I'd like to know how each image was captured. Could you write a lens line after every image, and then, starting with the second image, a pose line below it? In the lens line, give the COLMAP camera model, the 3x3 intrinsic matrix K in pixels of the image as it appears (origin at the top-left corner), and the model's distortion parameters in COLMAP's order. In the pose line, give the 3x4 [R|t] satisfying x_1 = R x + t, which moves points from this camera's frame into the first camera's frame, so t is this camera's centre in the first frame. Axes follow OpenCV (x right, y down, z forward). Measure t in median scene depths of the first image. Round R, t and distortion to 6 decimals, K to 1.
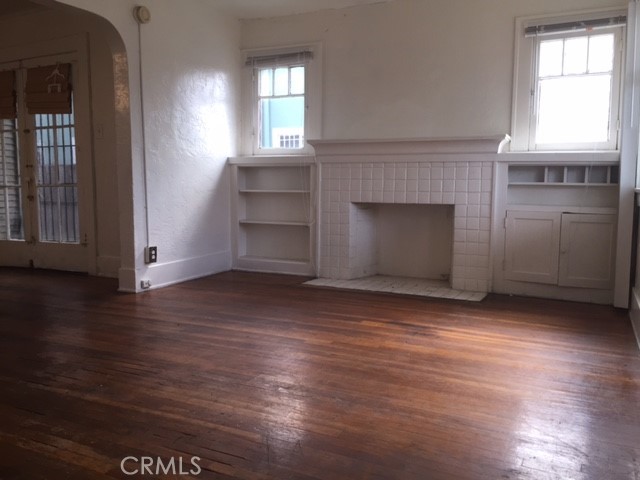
lens RADIAL K [[559.3, 0, 319.1], [0, 559.3, 241.2], [0, 0, 1]] dist [0.070162, -0.068699]
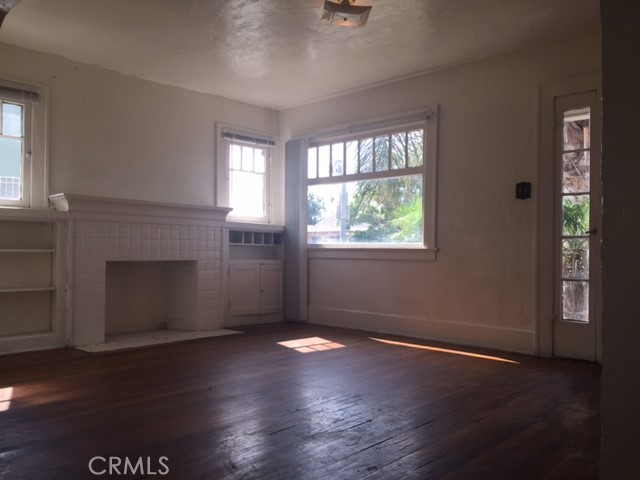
lens RADIAL K [[559.3, 0, 317.7], [0, 559.3, 239.9], [0, 0, 1]] dist [0.070162, -0.068699]
pose [[0.293030, 0.010583, 0.956045, -0.867729], [0.087832, 0.995413, -0.037939, -0.041765], [-0.952060, 0.095089, 0.290756, 0.405461]]
